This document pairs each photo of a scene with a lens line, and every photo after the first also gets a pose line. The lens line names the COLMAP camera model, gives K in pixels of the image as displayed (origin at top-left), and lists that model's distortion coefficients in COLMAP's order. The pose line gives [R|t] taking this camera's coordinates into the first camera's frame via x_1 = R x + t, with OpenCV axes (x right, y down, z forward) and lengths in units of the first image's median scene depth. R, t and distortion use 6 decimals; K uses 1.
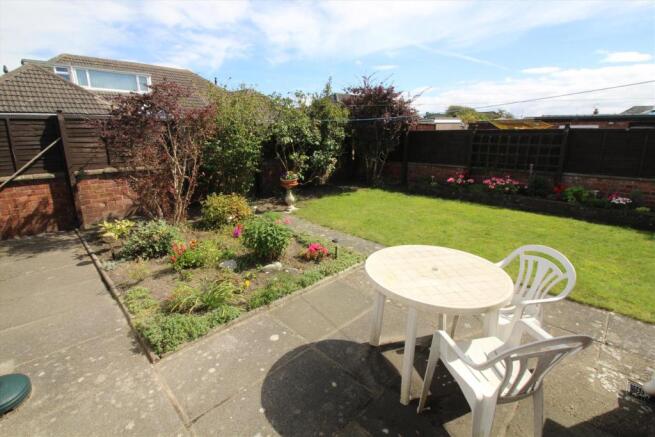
lens RADIAL K [[307.3, 0, 325.7], [0, 307.3, 214.0], [0, 0, 1]] dist [-0.013535, -0.001168]
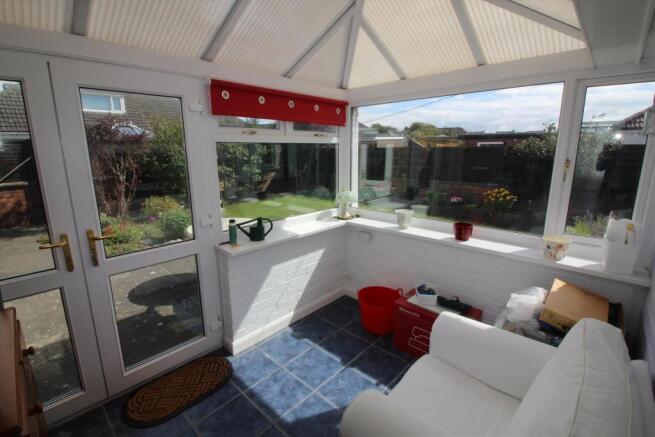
lens RADIAL K [[307.3, 0, 325.7], [0, 307.3, 214.0], [0, 0, 1]] dist [-0.013535, -0.001168]
pose [[0.999152, -0.009034, 0.040177, 0.347998], [0.010667, 0.999118, -0.040605, 0.072704], [-0.039775, 0.040999, 0.998367, -0.362958]]
